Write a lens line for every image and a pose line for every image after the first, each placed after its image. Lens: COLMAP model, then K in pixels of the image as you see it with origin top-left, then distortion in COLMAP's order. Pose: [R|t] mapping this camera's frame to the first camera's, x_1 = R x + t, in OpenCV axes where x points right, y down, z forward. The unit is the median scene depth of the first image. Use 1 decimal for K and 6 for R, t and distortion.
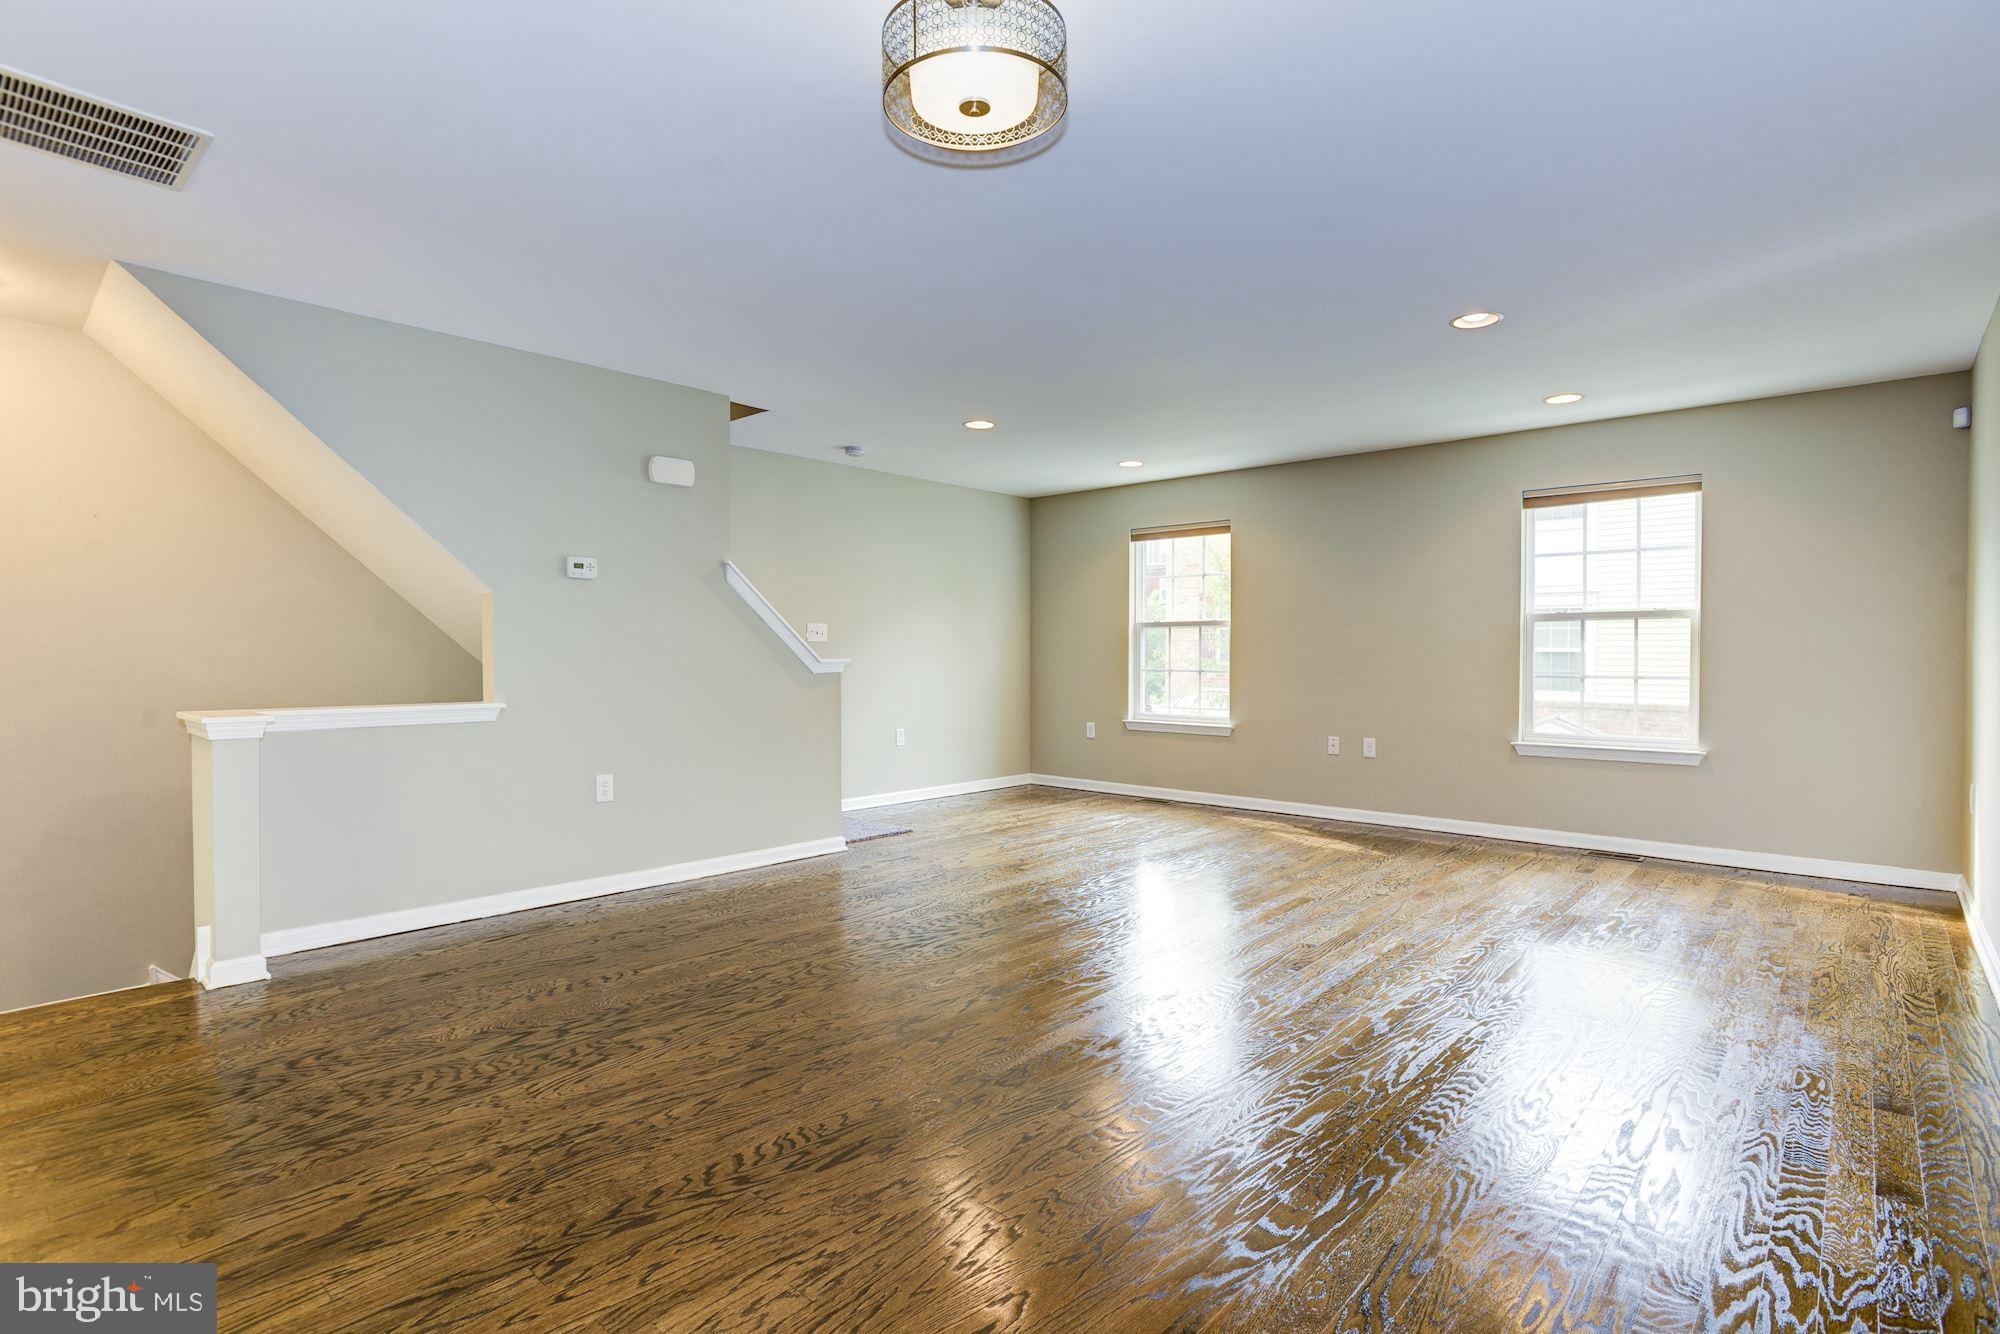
lens RADIAL K [[968.8, 0, 1006.6], [0, 968.8, 669.4], [0, 0, 1]] dist [-0.052687, 0.023572]
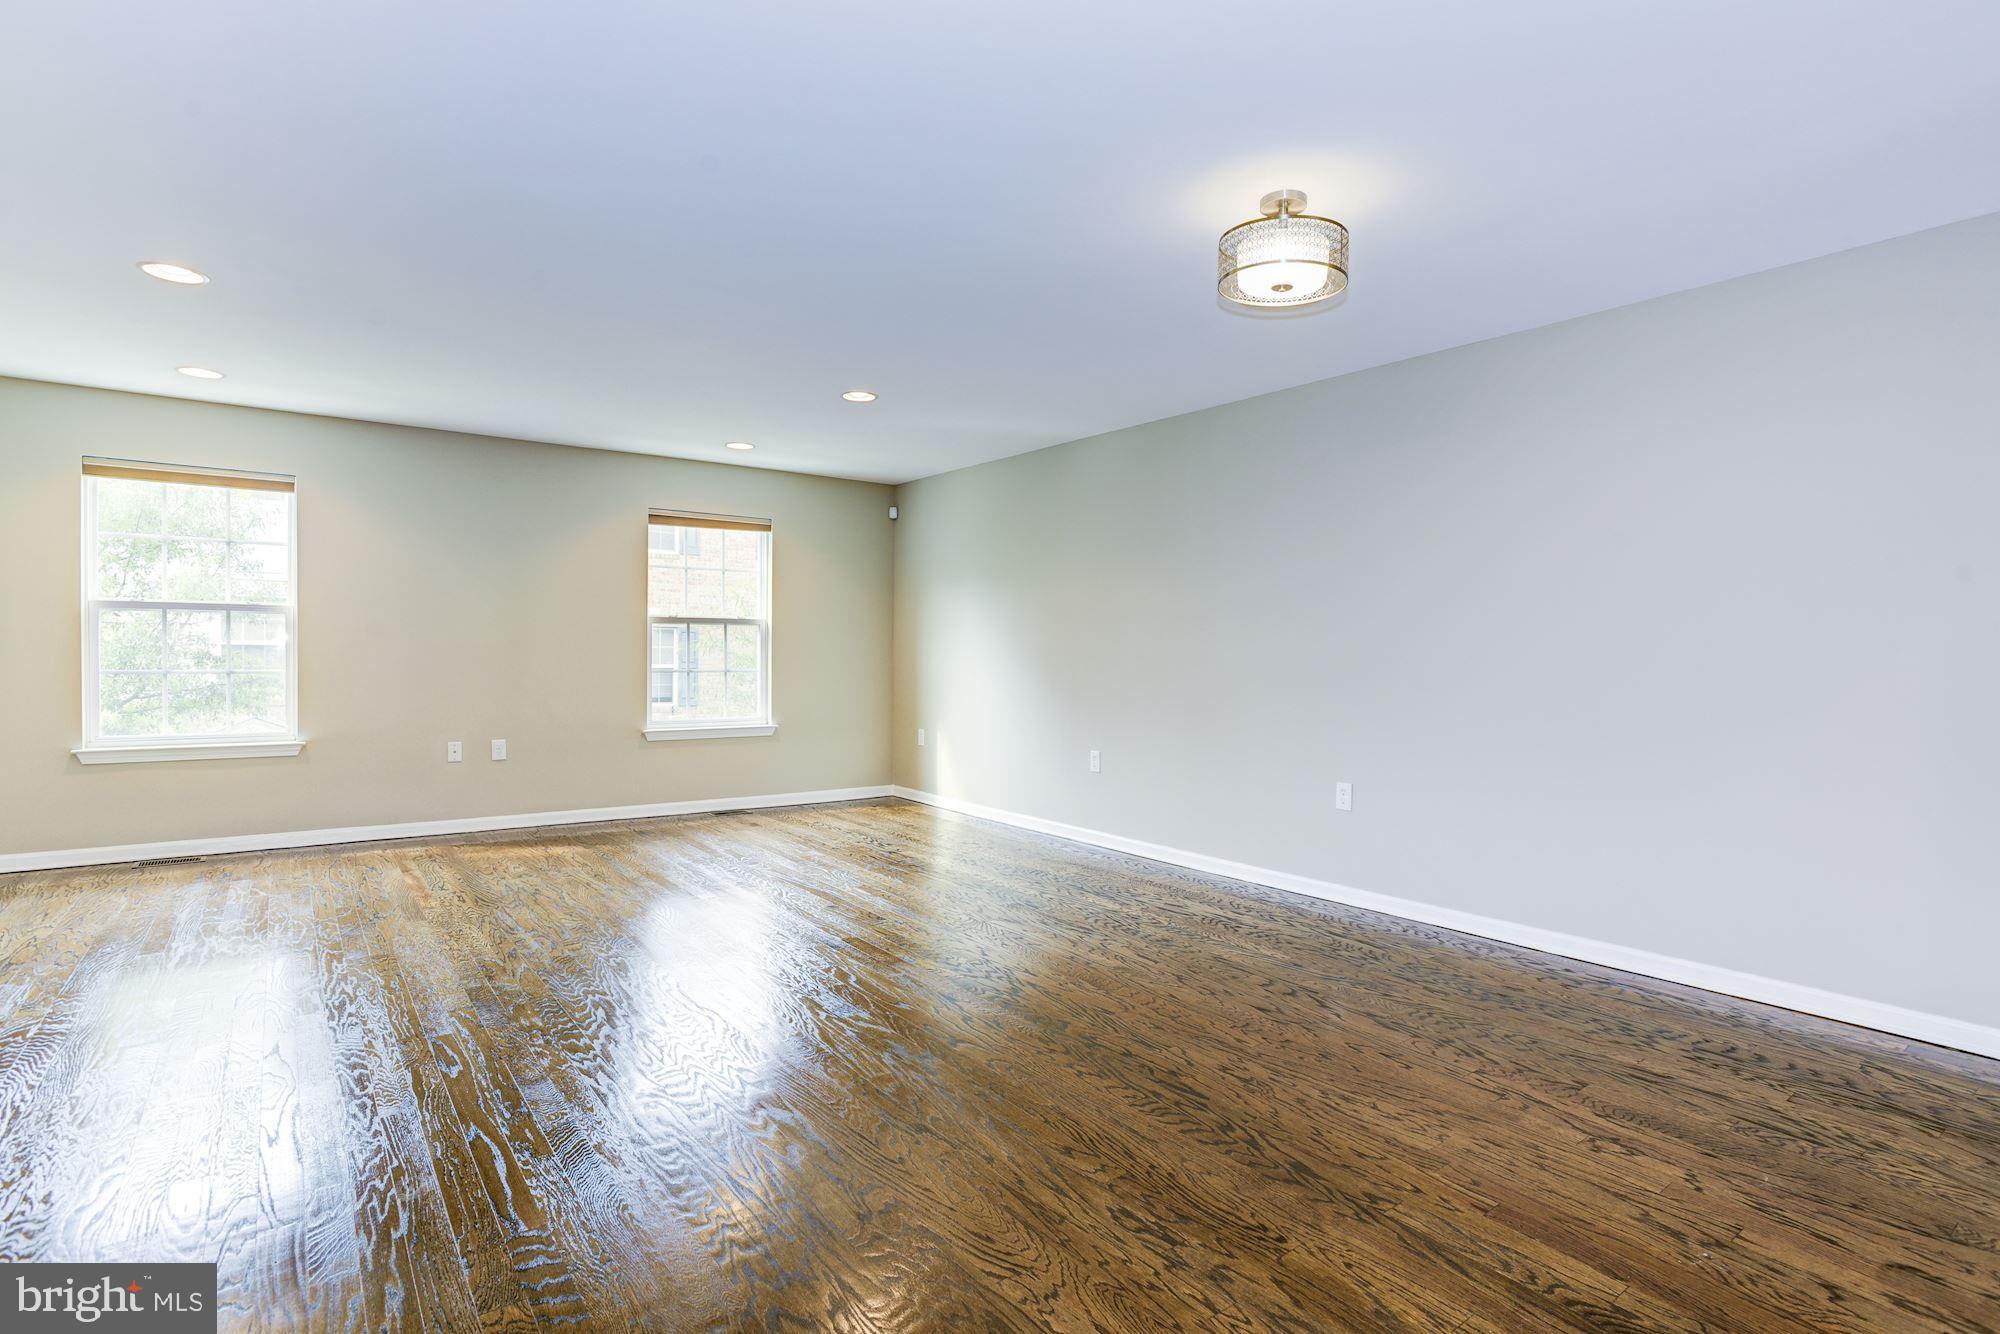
lens RADIAL K [[968.8, 0, 1006.6], [0, 968.8, 669.4], [0, 0, 1]] dist [-0.052687, 0.023572]
pose [[0.194683, -0.014831, 0.980754, -0.563333], [0.006309, 0.999884, 0.013868, -0.009588], [-0.980846, 0.003488, 0.194754, 0.406767]]
